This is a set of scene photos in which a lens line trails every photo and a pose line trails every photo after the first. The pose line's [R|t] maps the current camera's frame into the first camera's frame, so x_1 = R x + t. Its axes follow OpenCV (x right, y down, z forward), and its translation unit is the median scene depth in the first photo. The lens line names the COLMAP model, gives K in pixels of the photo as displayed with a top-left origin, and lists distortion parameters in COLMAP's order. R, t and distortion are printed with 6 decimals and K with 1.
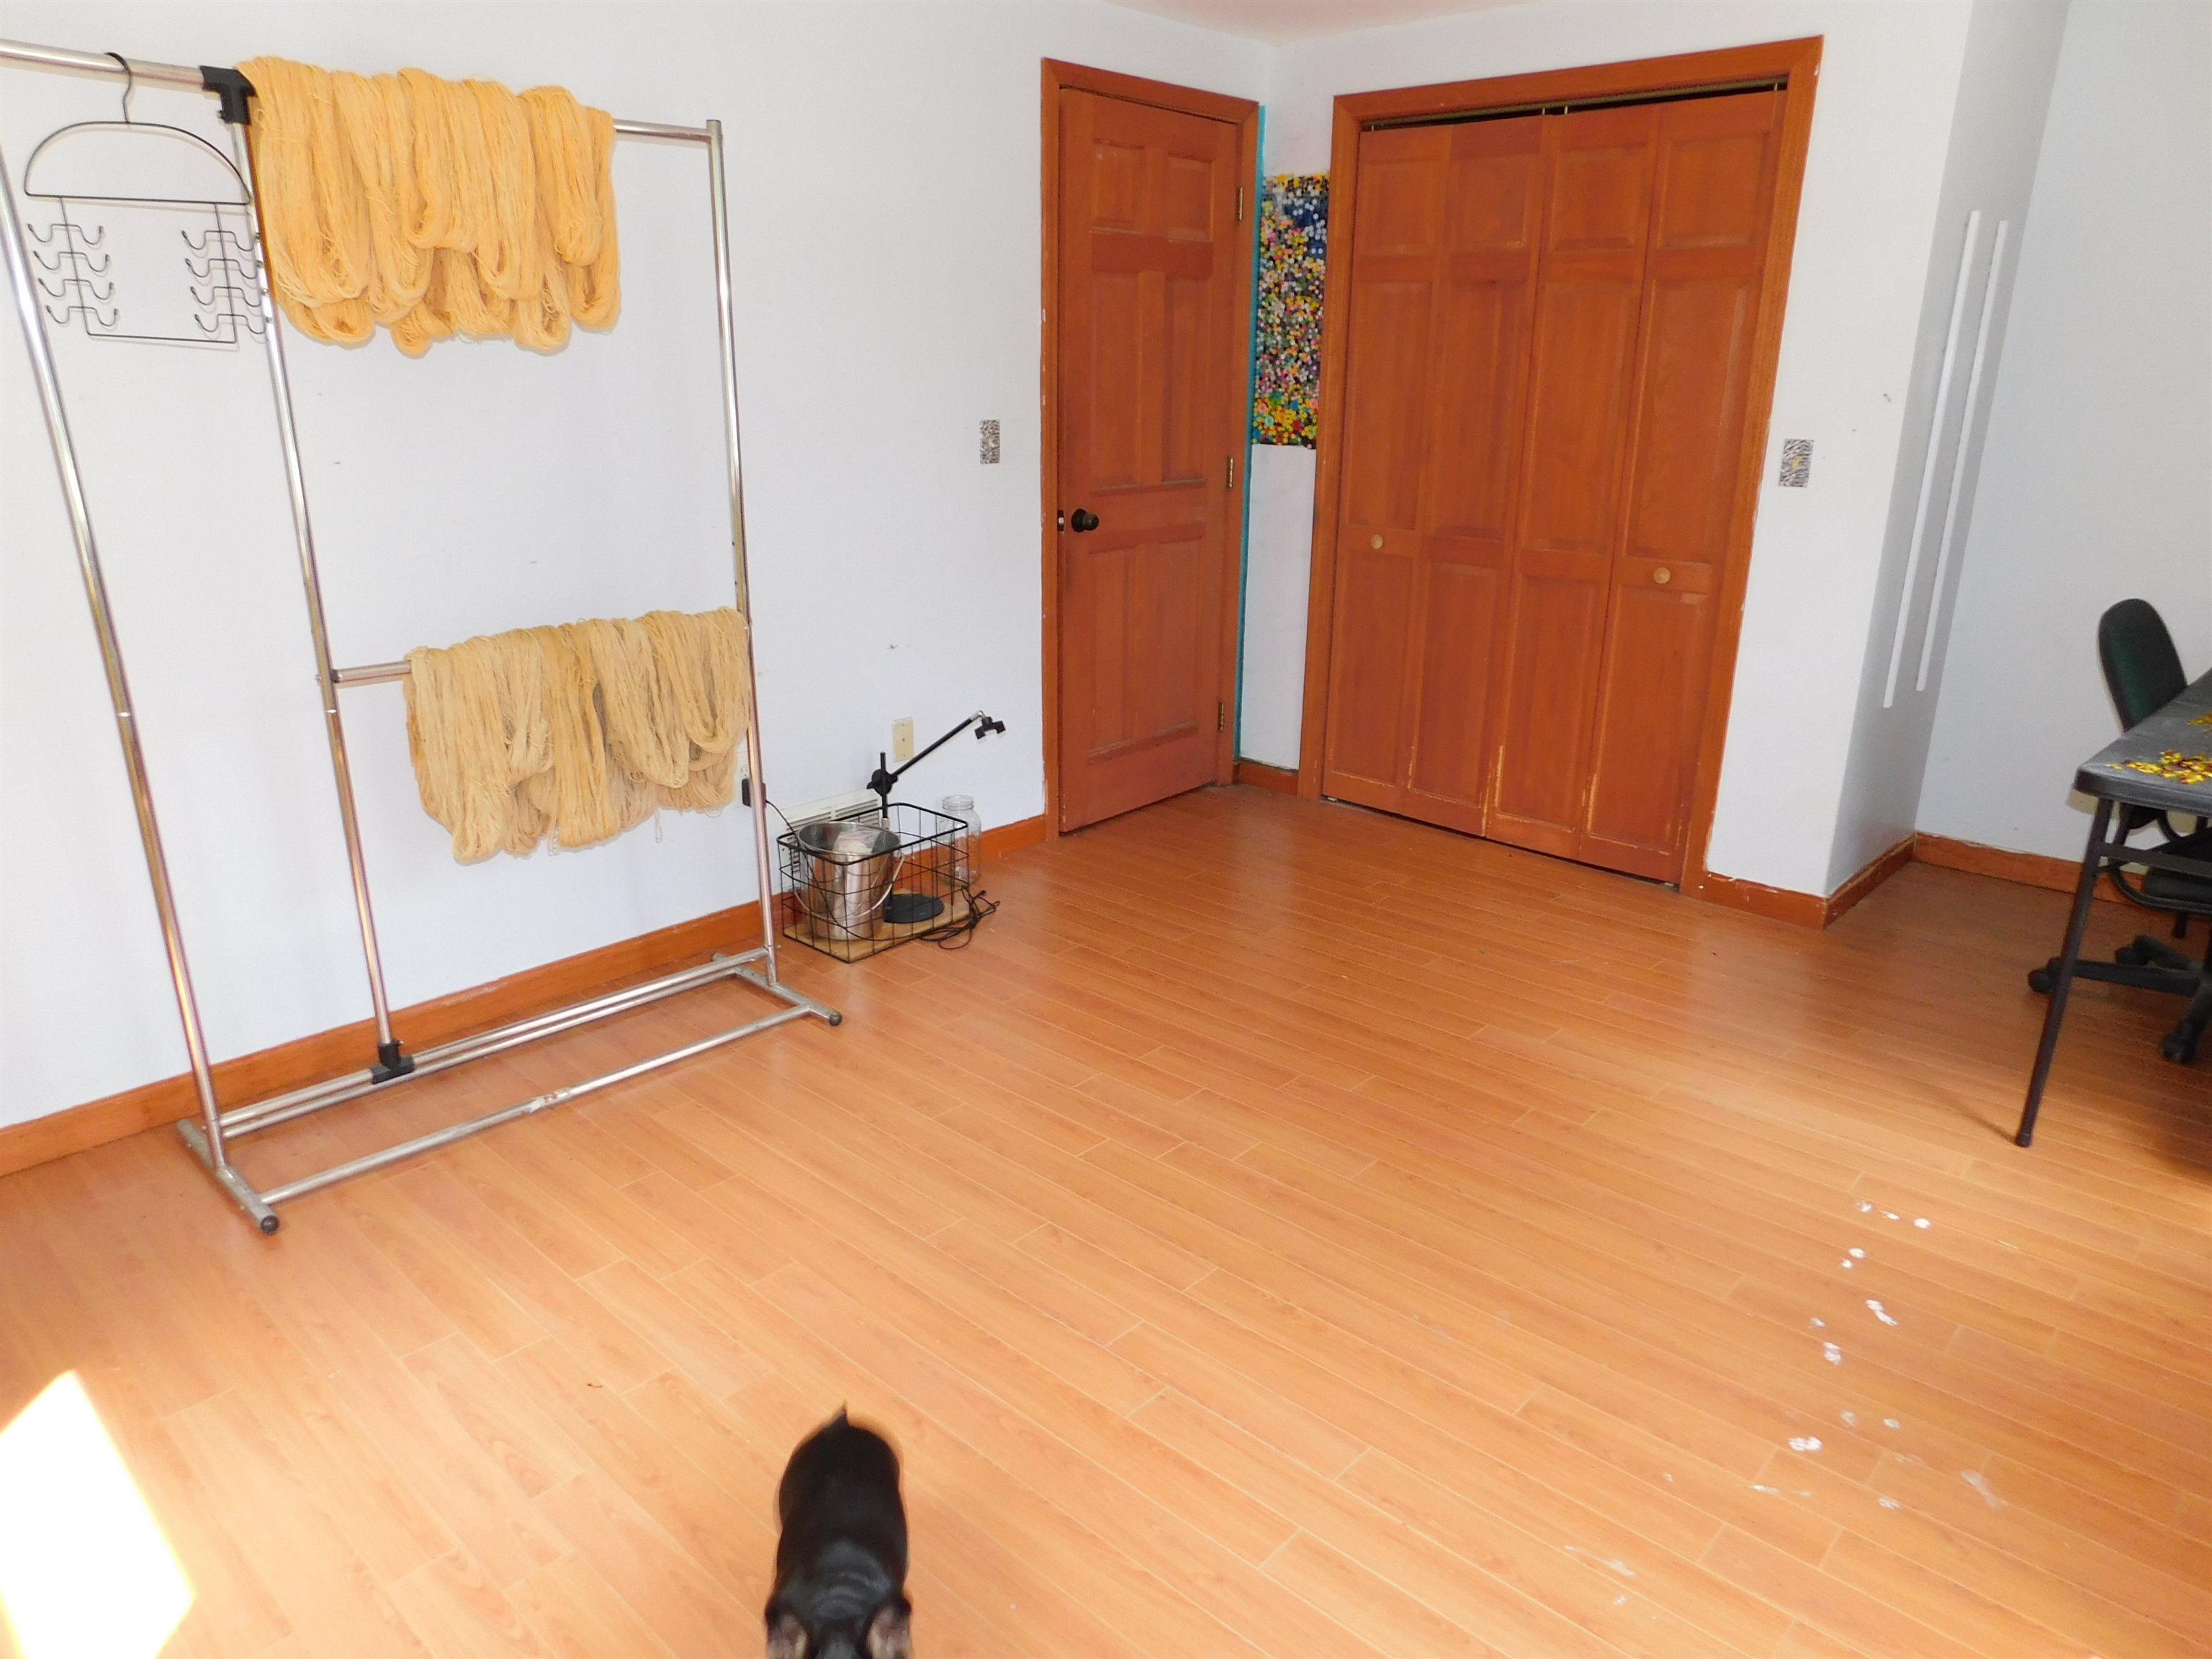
lens RADIAL K [[1461.0, 0, 1109.5], [0, 1461.0, 823.1], [0, 0, 1]] dist [-0.069796, 0.054402]
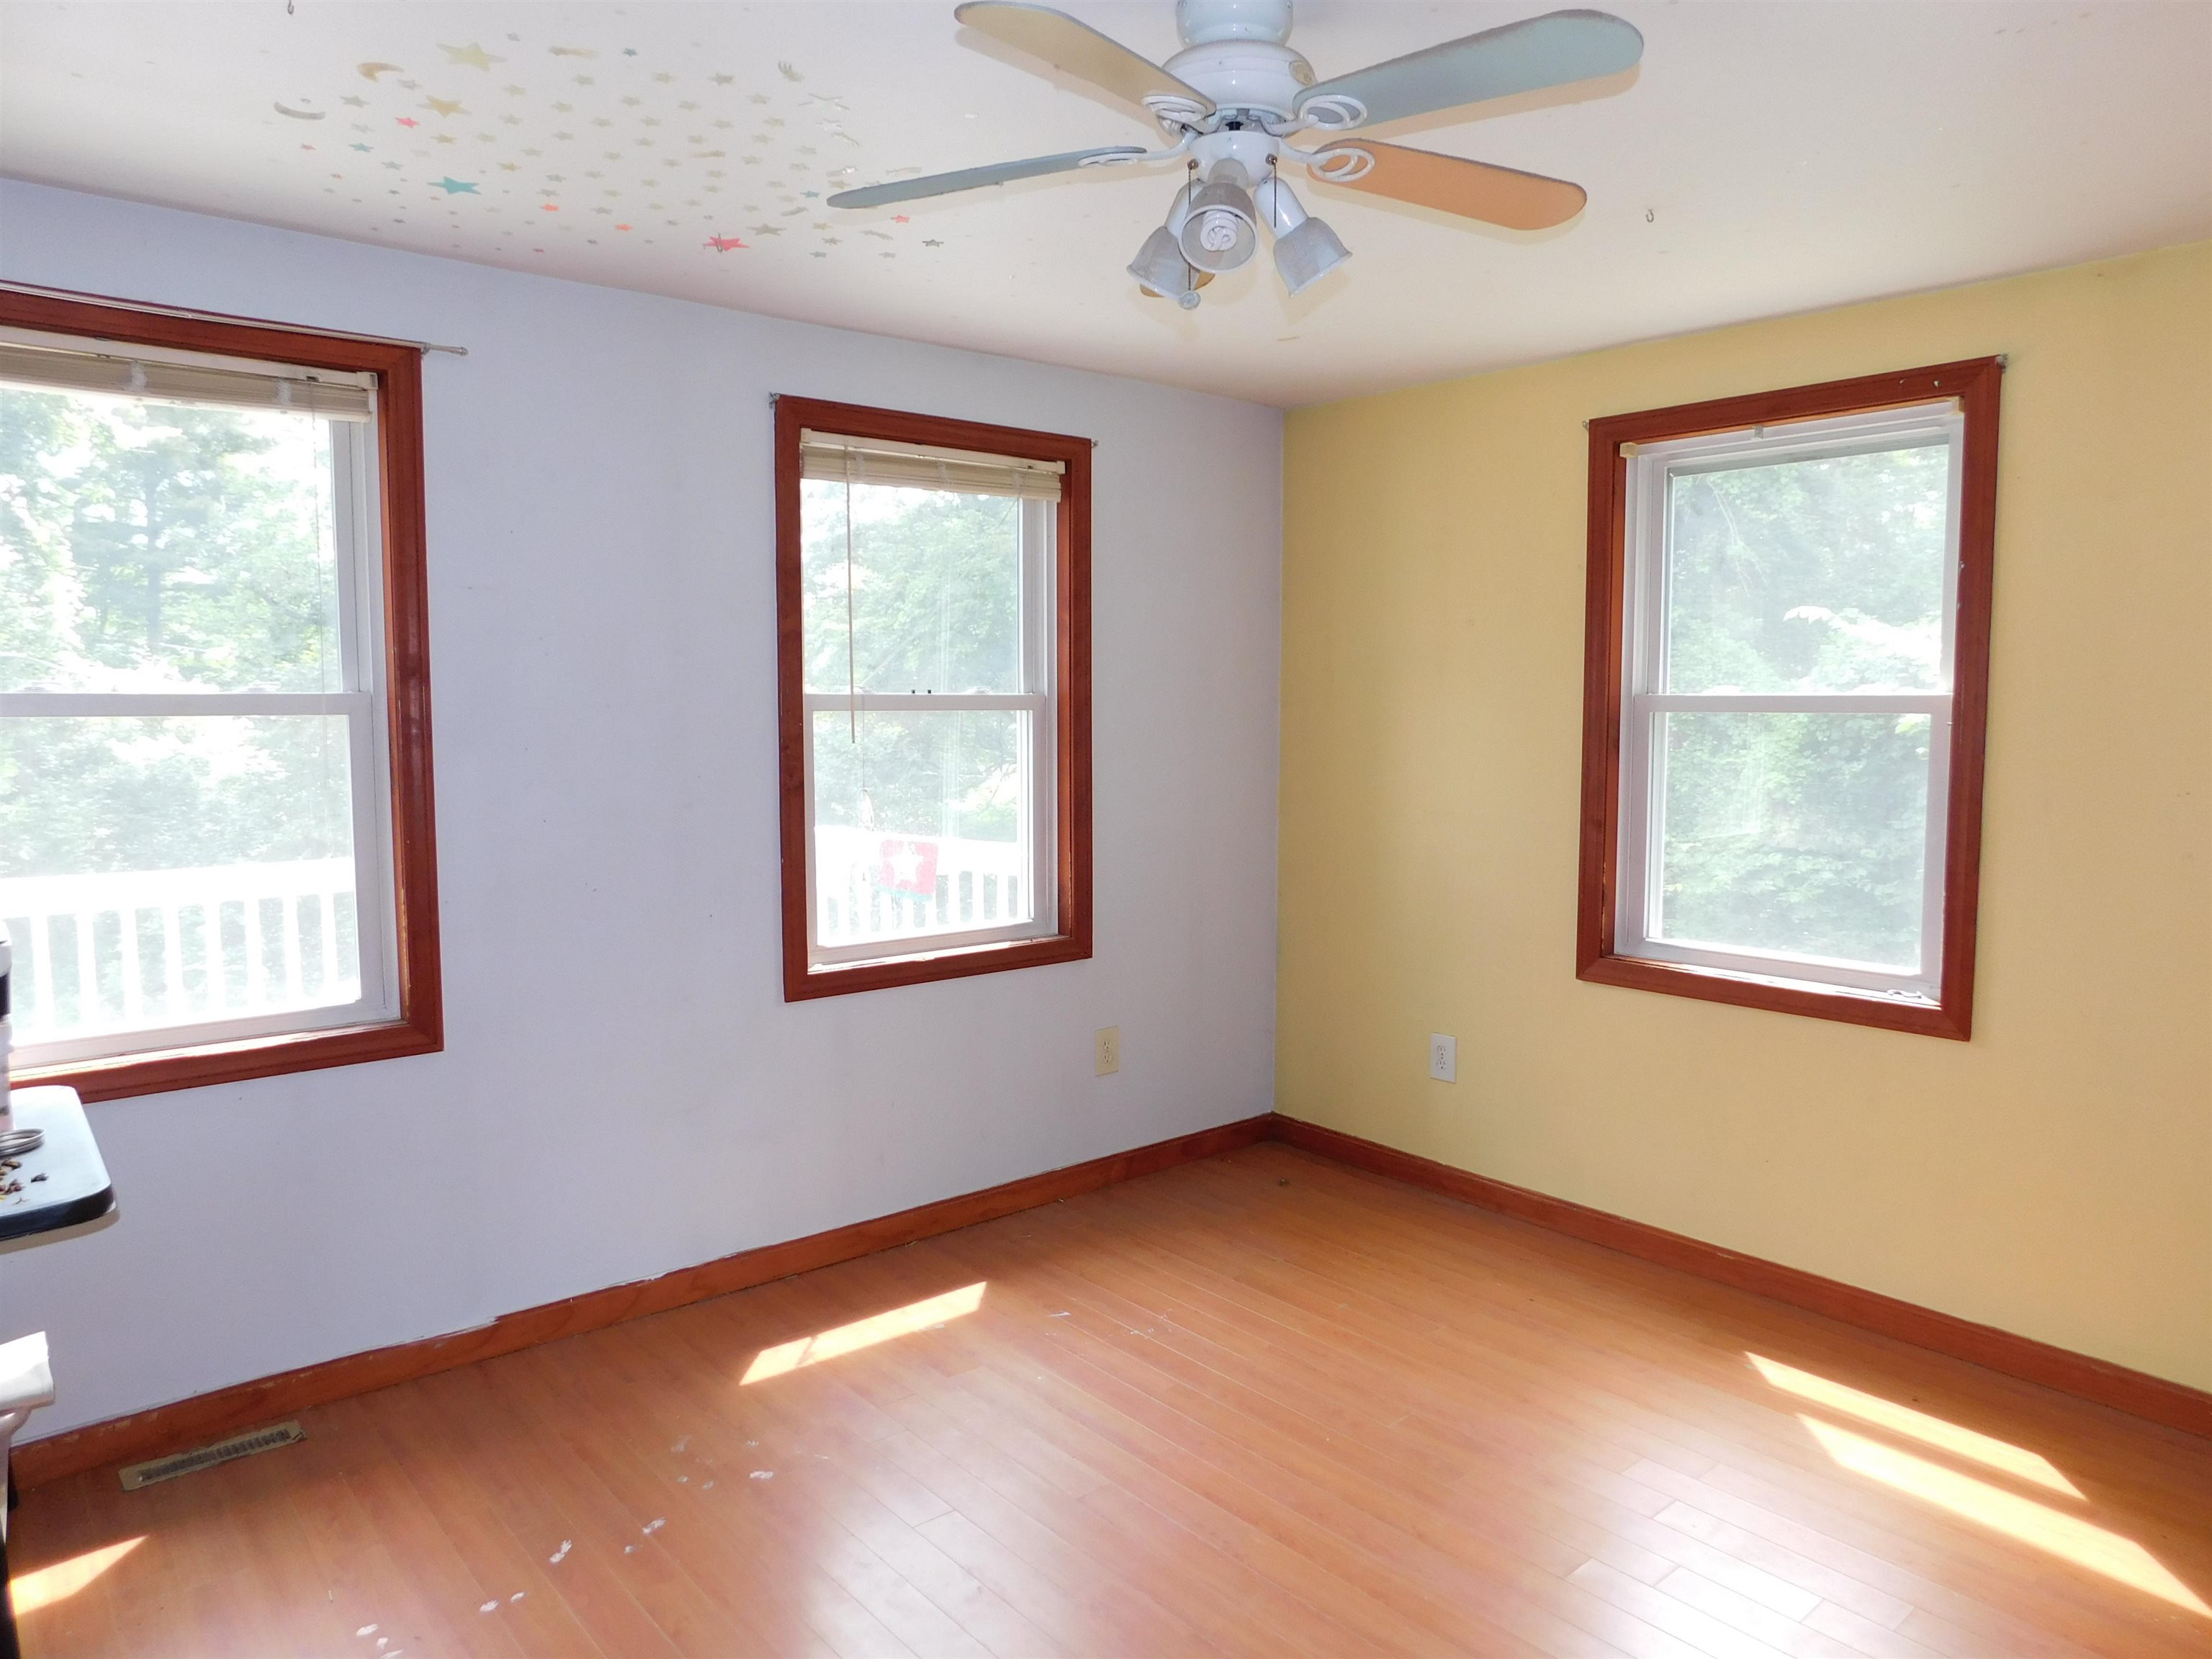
lens RADIAL K [[1461.0, 0, 1109.5], [0, 1461.0, 823.1], [0, 0, 1]] dist [-0.069796, 0.054402]
pose [[-0.993514, -0.019672, 0.111999, 0.007073], [0.024750, 0.923902, 0.381828, -0.494623], [-0.110987, 0.382123, -0.917422, 1.474668]]
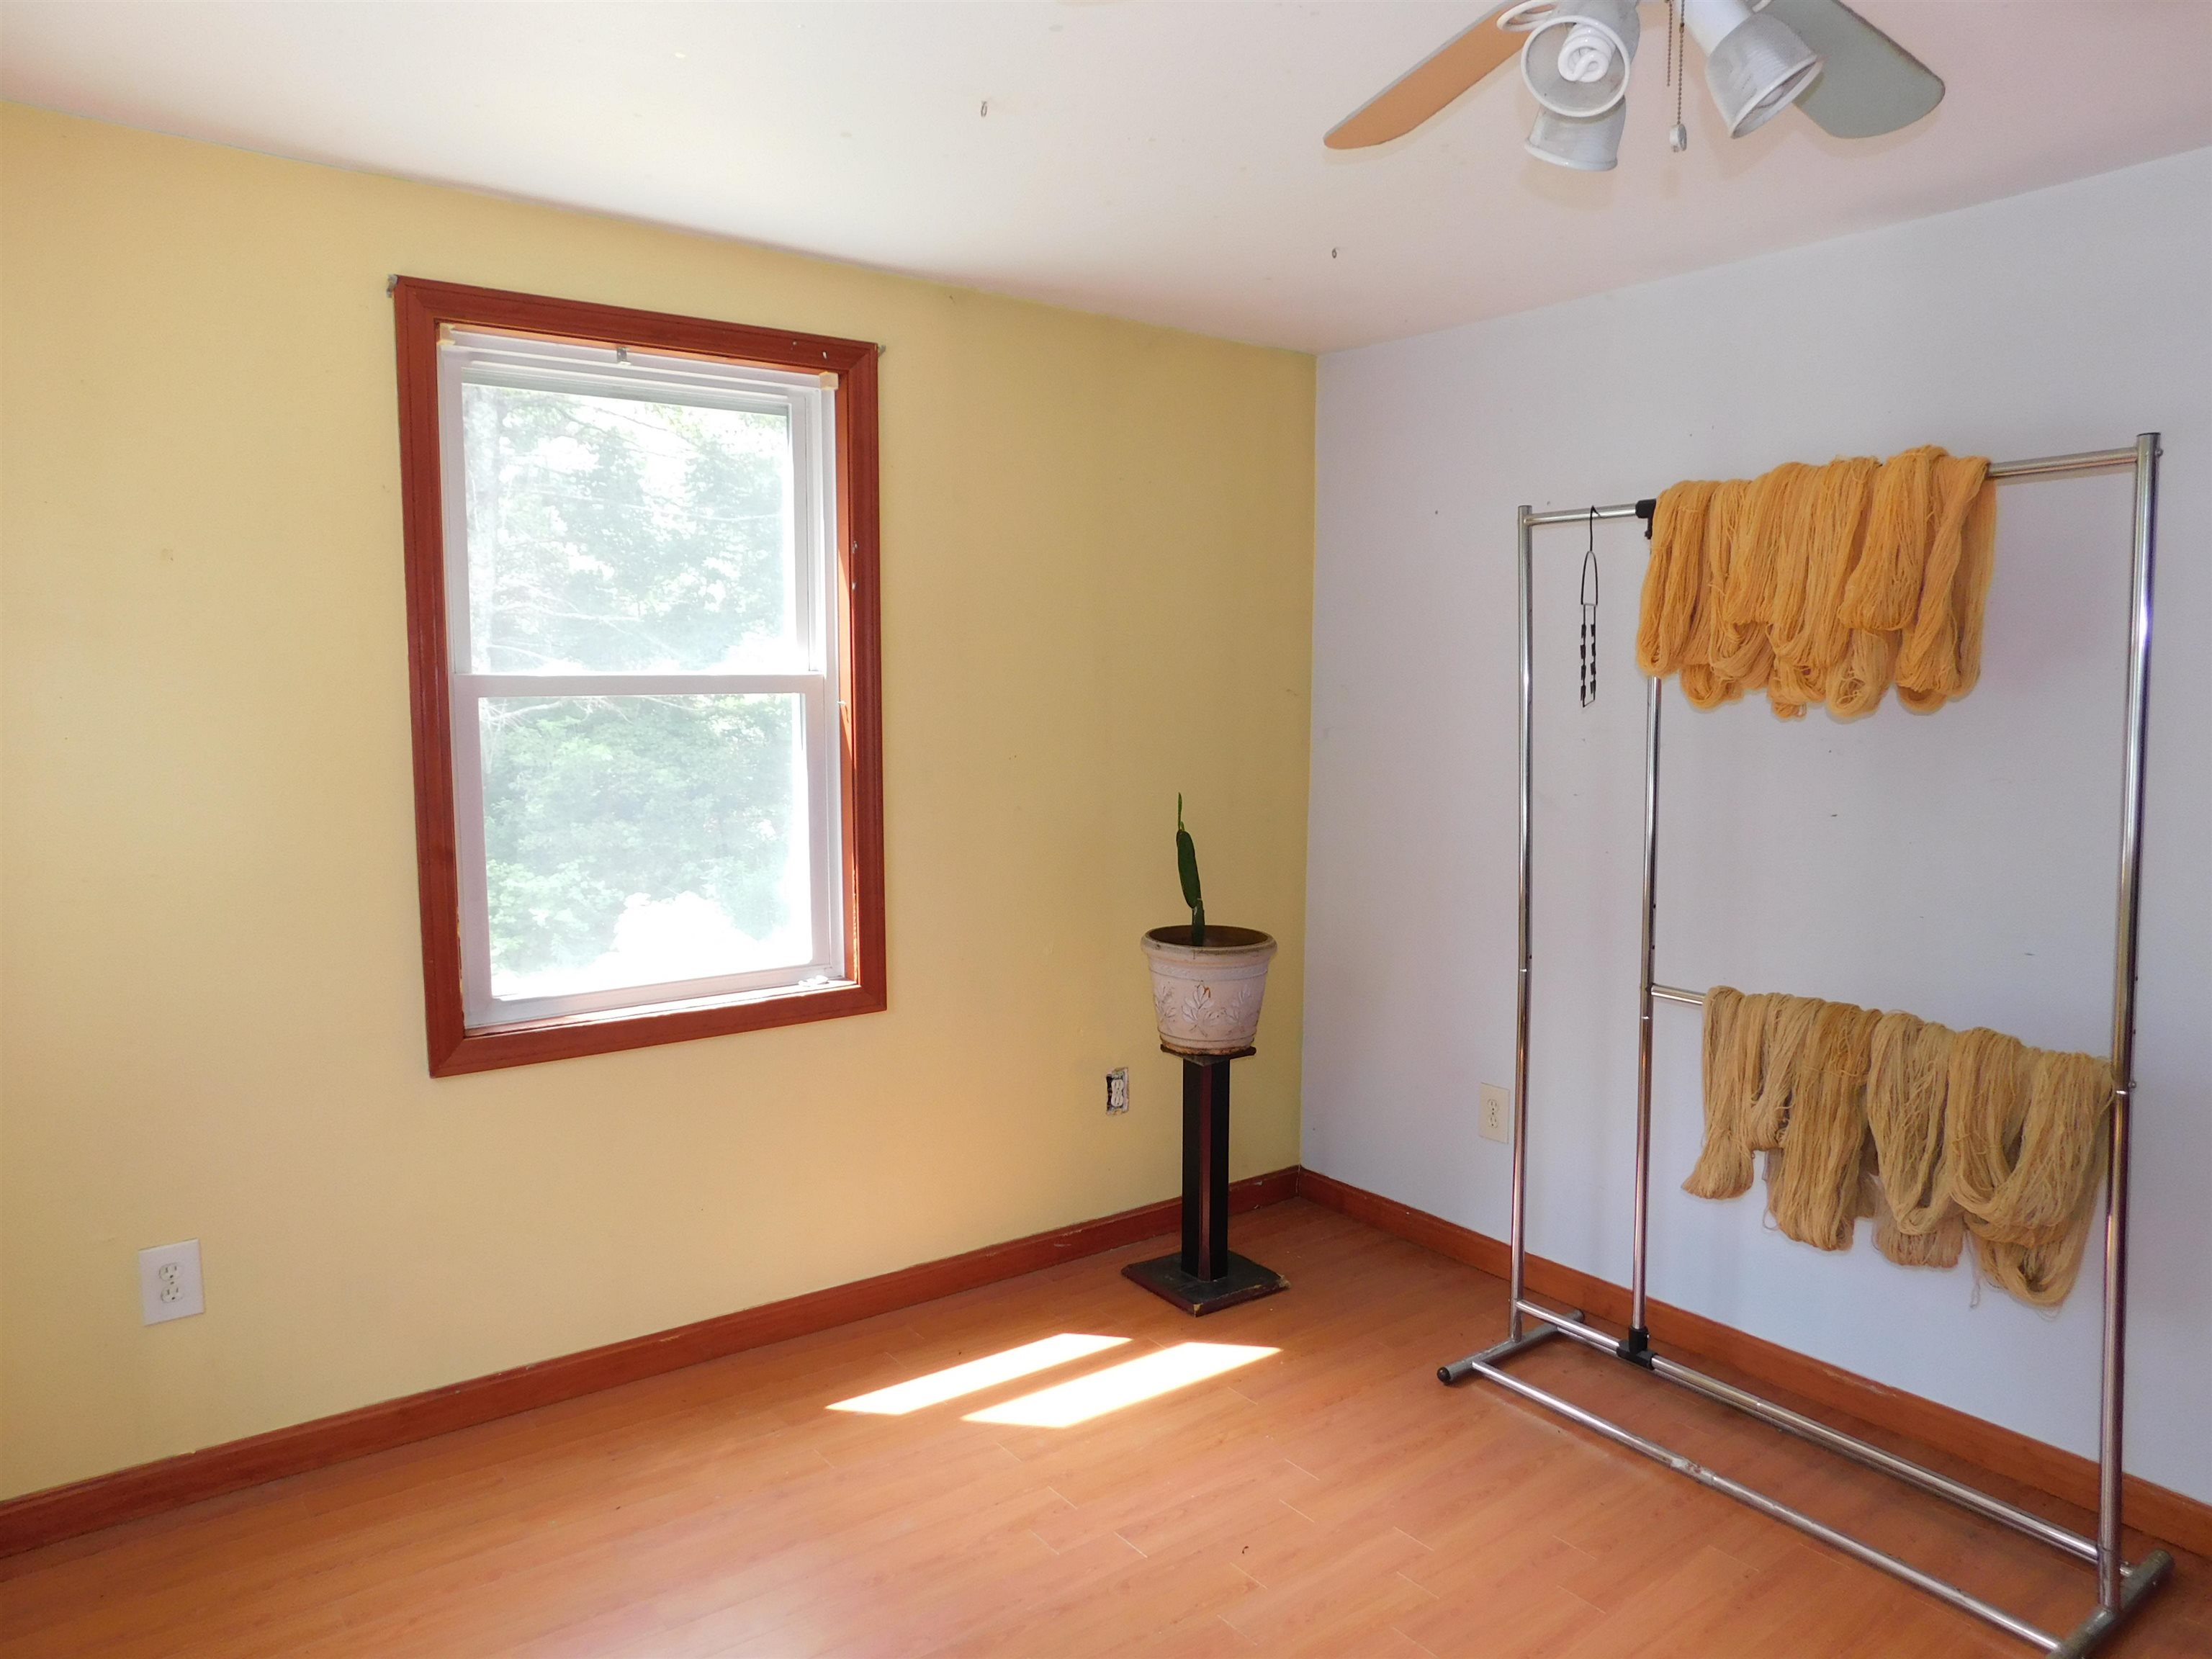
lens RADIAL K [[1461.0, 0, 1109.5], [0, 1461.0, 823.1], [0, 0, 1]] dist [-0.069796, 0.054402]
pose [[-0.168751, 0.088123, -0.981711, 0.607210], [-0.305545, 0.942255, 0.137103, -0.237480], [0.937105, 0.323093, -0.132081, 0.669063]]
